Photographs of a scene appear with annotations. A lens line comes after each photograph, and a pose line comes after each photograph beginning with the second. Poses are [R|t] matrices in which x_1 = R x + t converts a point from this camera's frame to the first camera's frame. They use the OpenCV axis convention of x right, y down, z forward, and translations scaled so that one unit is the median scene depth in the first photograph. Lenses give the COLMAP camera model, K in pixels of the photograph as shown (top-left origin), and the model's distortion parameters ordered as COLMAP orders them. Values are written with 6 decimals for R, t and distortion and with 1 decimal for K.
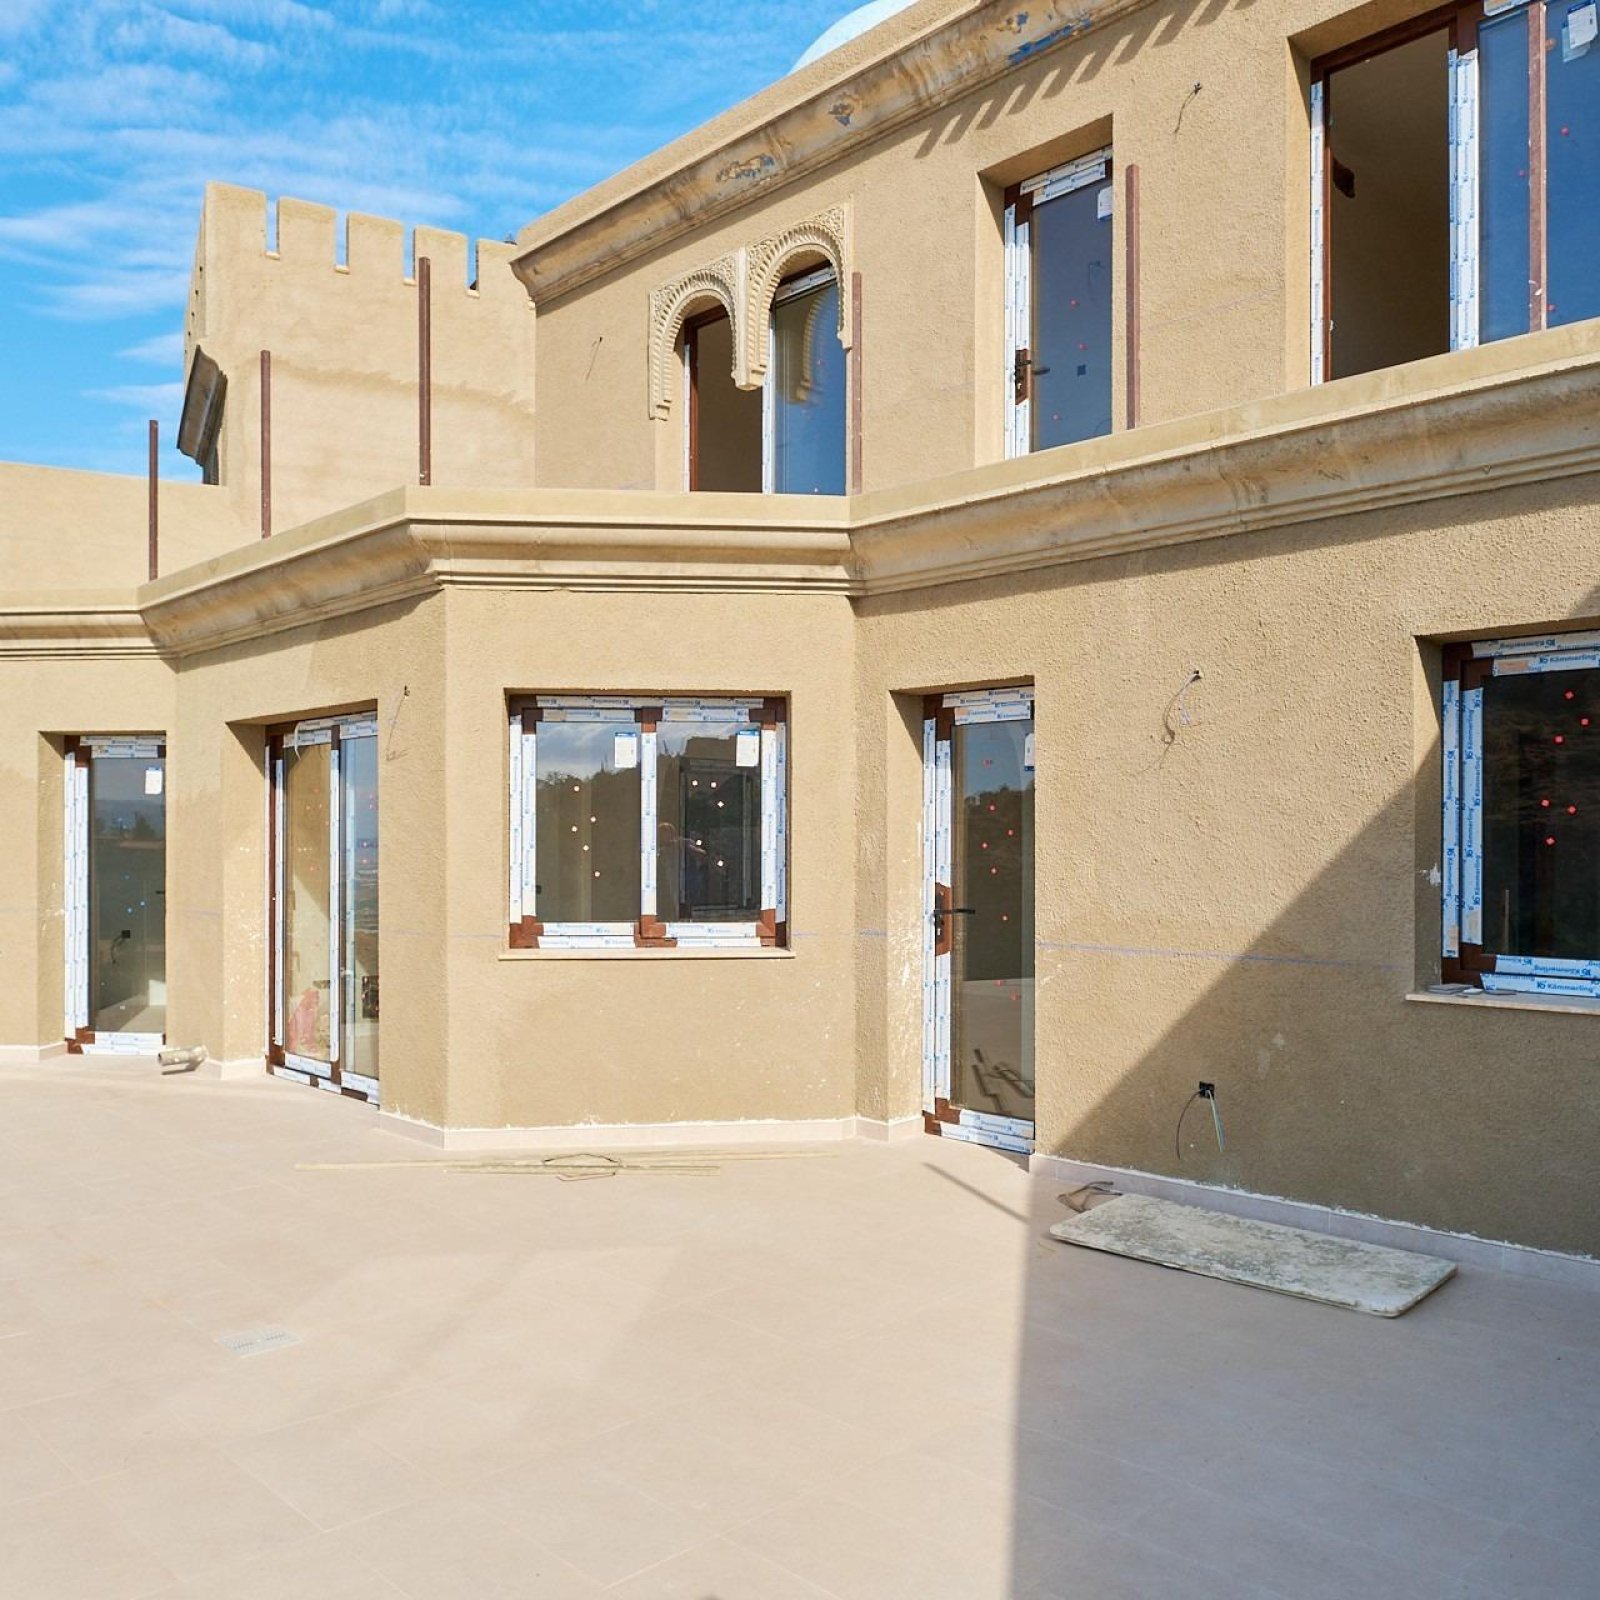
lens RADIAL K [[1319.6, 0, 844.2], [0, 1319.6, 836.1], [0, 0, 1]] dist [-0.011513, -0.003790]
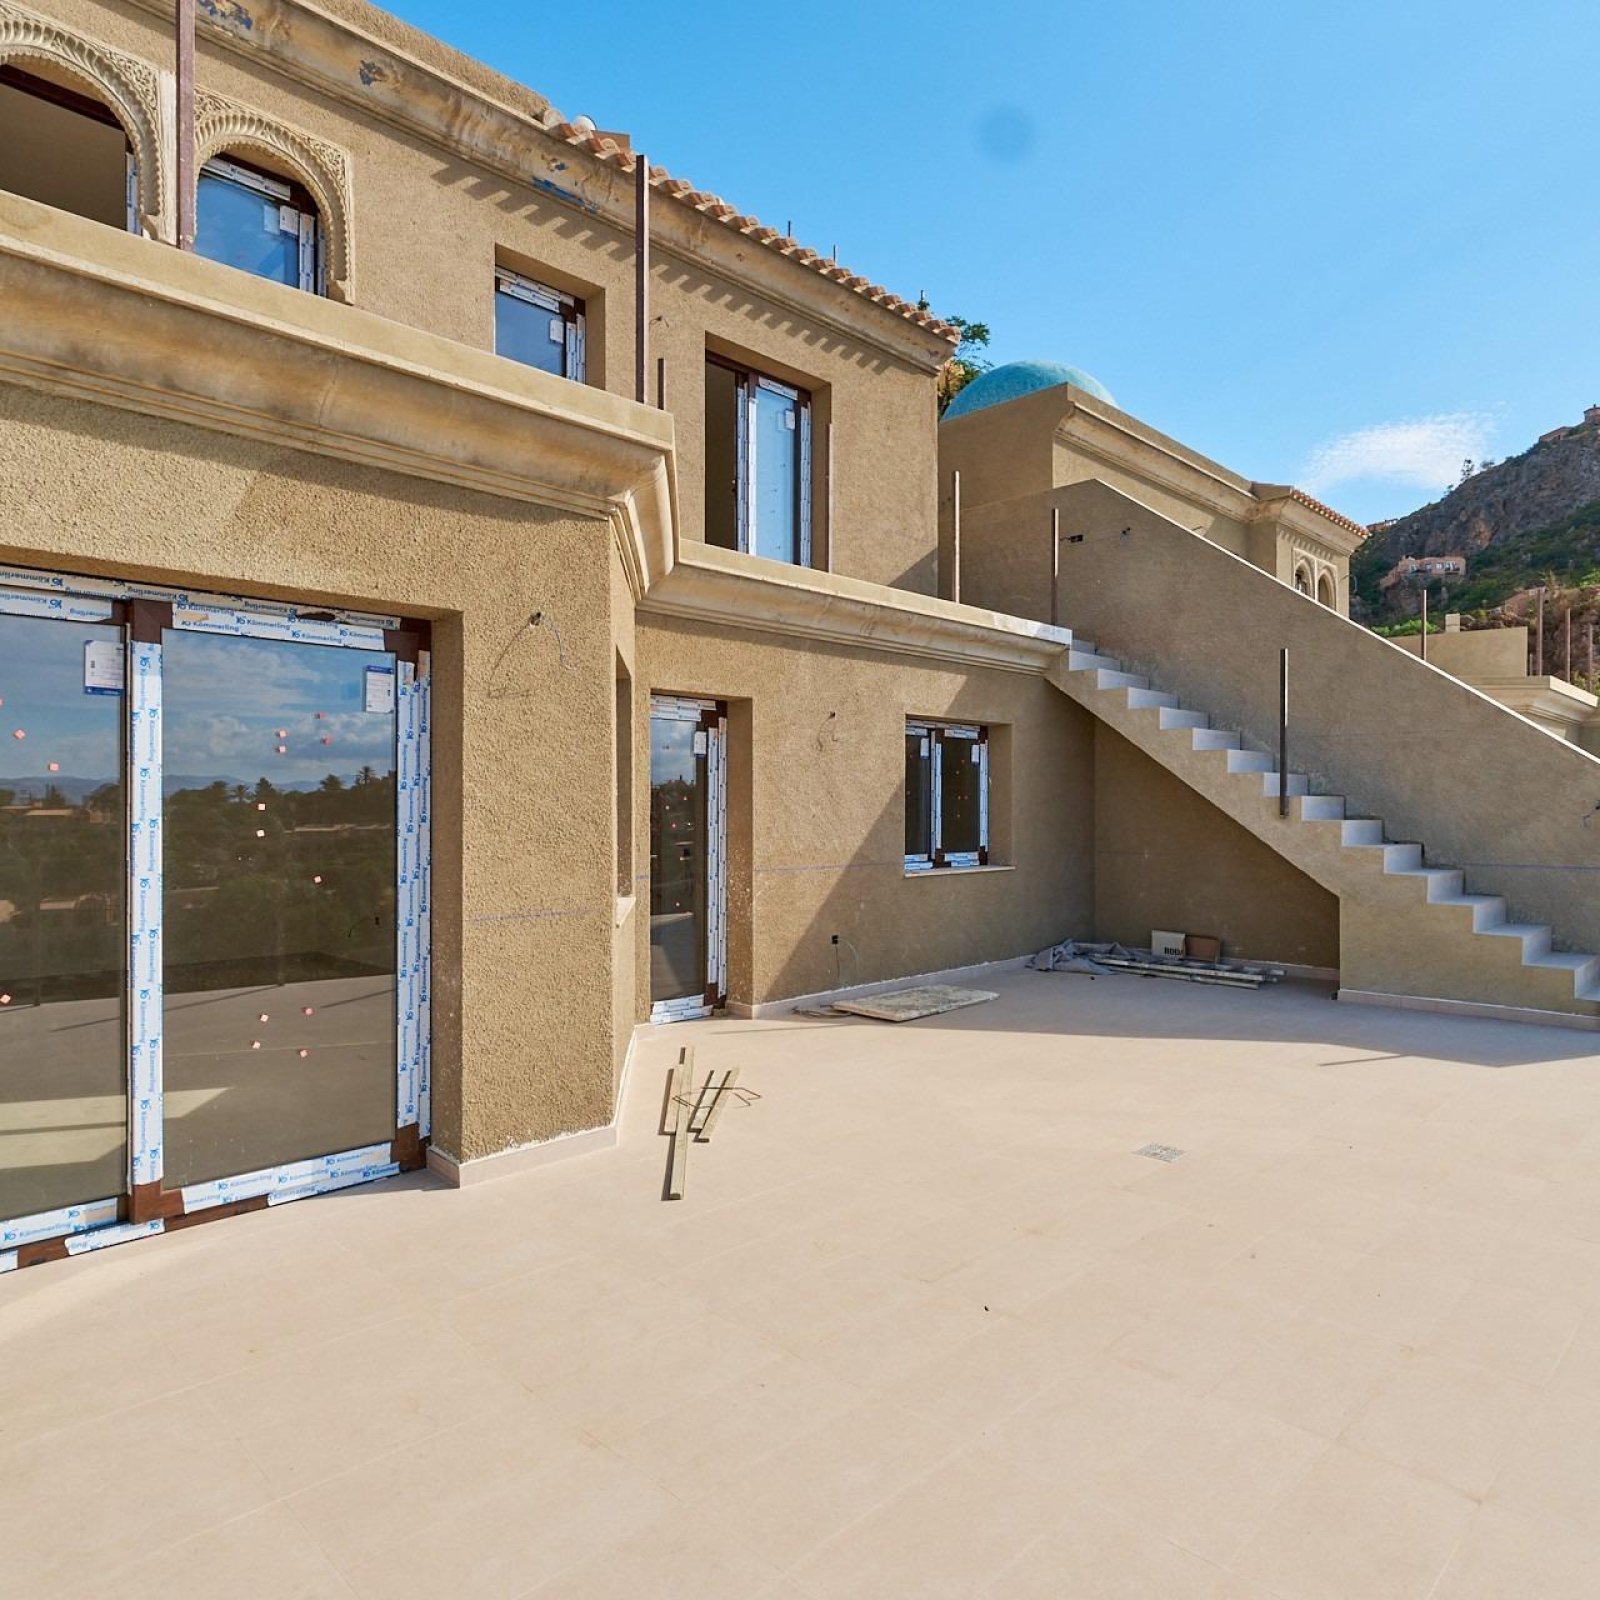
lens RADIAL K [[1074.7, 0, 799.9], [0, 1074.7, 804.5], [0, 0, 1]] dist [0.009235, 0.001905]
pose [[0.025684, 0.012235, 0.999595, -1.330662], [0.001580, 0.999923, -0.012280, 0.023311], [-0.999669, 0.001894, 0.025662, 1.084602]]
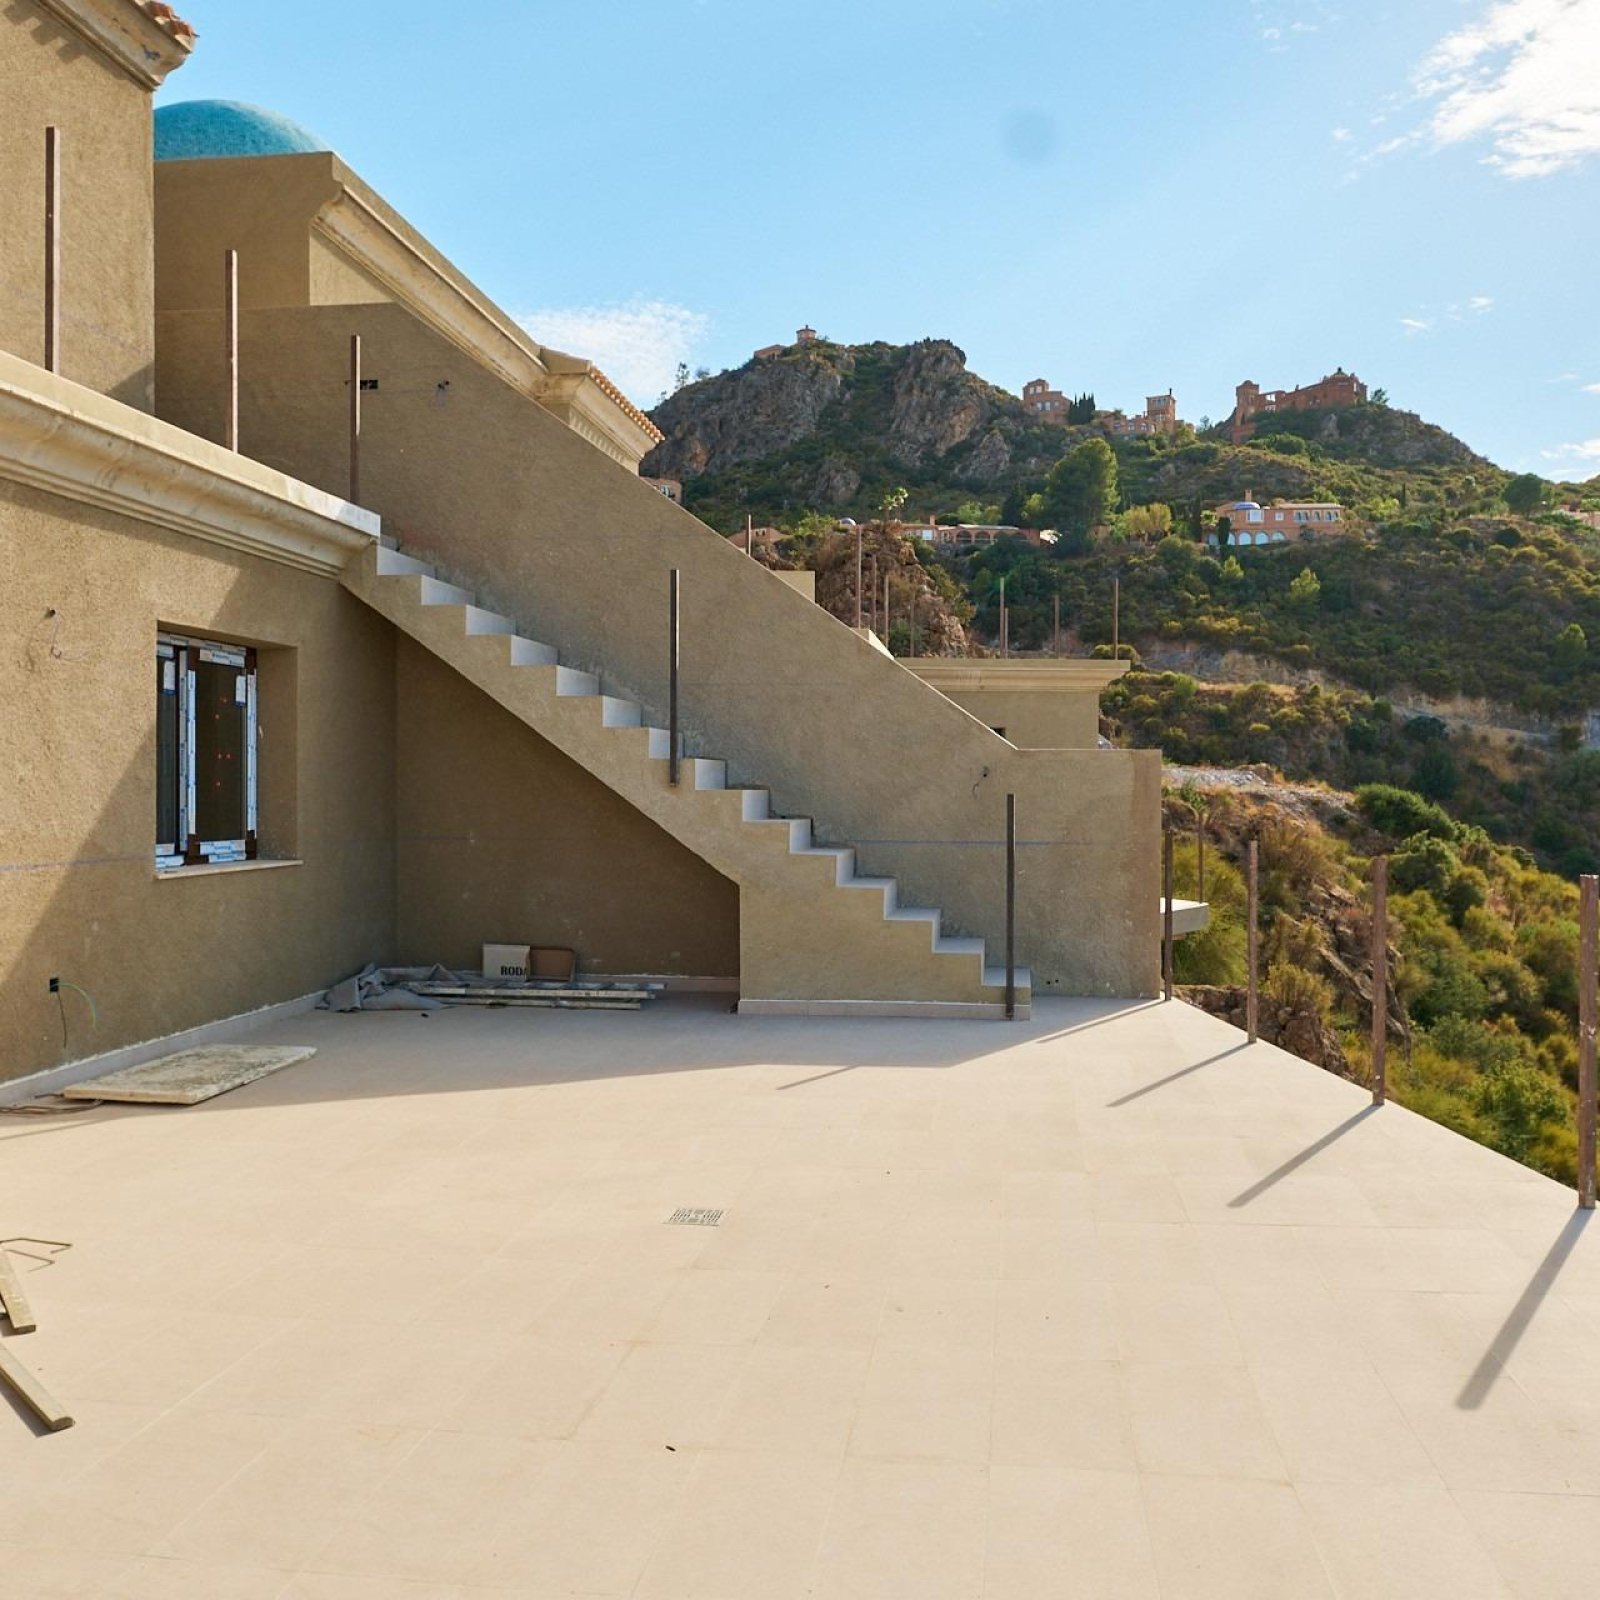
lens RADIAL K [[1537.7, 0, 803.8], [0, 1537.7, 797.4], [0, 0, 1]] dist [0.008544, 0.000000]
pose [[-0.576408, 0.002908, 0.817157, -1.249918], [0.004252, 0.999991, -0.000560, 0.039891], [-0.817151, 0.003152, -0.576415, 1.325024]]
